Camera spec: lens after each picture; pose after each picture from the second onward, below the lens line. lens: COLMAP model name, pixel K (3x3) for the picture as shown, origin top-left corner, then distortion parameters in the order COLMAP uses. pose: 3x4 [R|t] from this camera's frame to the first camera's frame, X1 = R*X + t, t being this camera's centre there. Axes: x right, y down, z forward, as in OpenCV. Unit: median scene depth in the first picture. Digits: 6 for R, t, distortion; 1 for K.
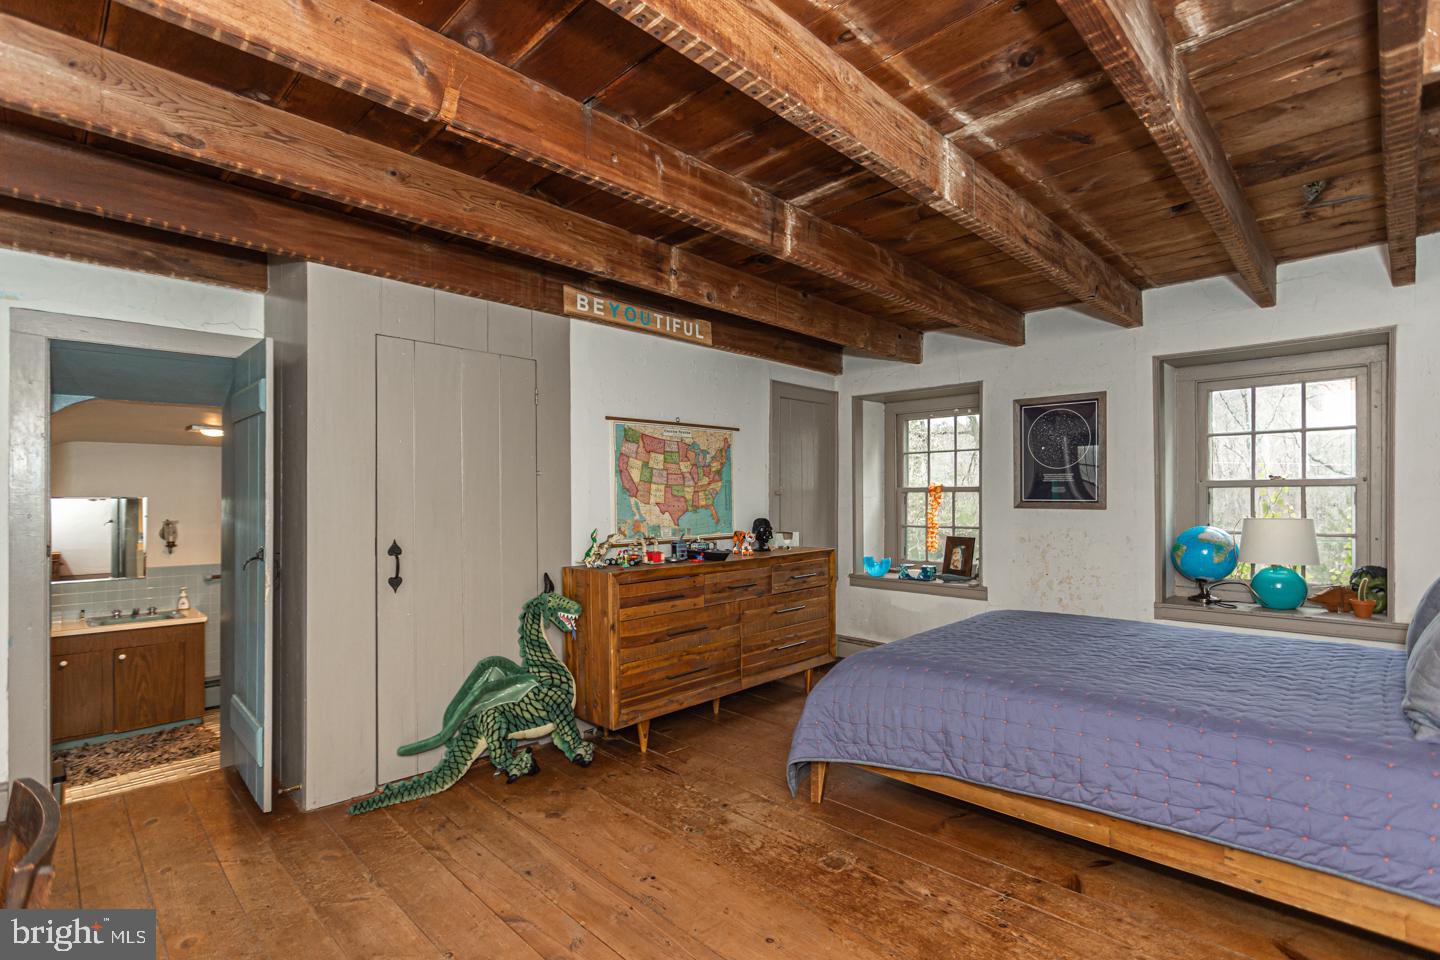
lens RADIAL K [[697.0, 0, 739.2], [0, 697.0, 503.6], [0, 0, 1]] dist [0.000238, 0.000630]
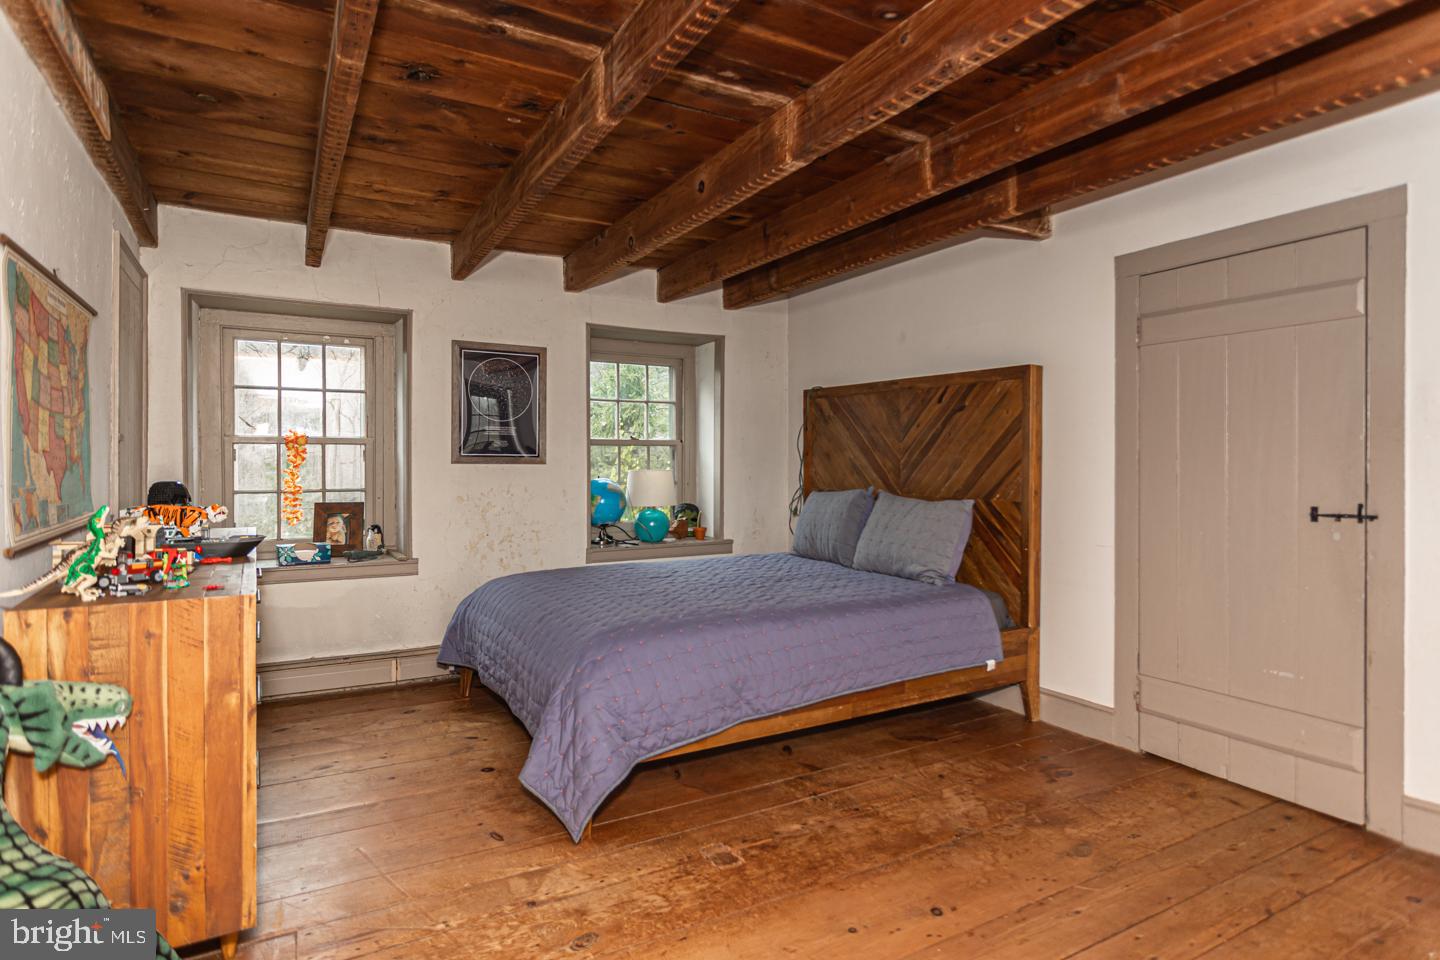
lens RADIAL K [[780.2, 0, 714.8], [0, 780.2, 465.4], [0, 0, 1]] dist [-0.001715, -0.001293]
pose [[0.265989, -0.003650, 0.963969, -0.401034], [0.002308, 0.999992, 0.003149, 0.005263], [-0.963973, 0.001387, 0.265995, 0.363512]]
